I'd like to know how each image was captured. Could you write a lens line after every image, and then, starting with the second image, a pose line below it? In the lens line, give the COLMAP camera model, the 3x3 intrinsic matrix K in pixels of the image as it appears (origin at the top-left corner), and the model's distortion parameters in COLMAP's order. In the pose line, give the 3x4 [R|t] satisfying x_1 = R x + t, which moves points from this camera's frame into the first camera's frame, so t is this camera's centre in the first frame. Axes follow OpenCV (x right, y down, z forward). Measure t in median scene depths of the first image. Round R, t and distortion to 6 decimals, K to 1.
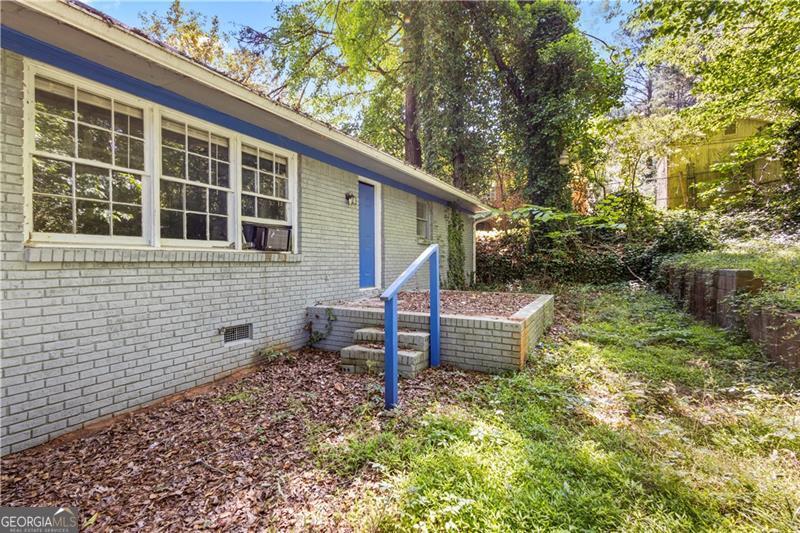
lens RADIAL K [[379.3, 0, 395.6], [0, 379.3, 262.9], [0, 0, 1]] dist [0.001250, 0.000065]
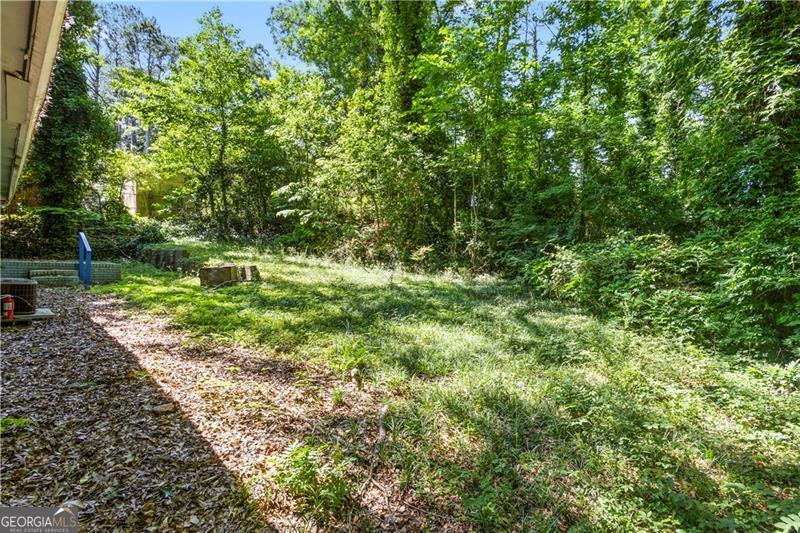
lens RADIAL K [[379.3, 0, 395.6], [0, 379.3, 262.9], [0, 0, 1]] dist [0.001250, 0.000065]
pose [[0.273066, 0.016634, 0.961851, -0.623576], [-0.029347, 0.999529, -0.008954, 0.045656], [-0.961548, -0.025783, 0.273426, -0.578802]]
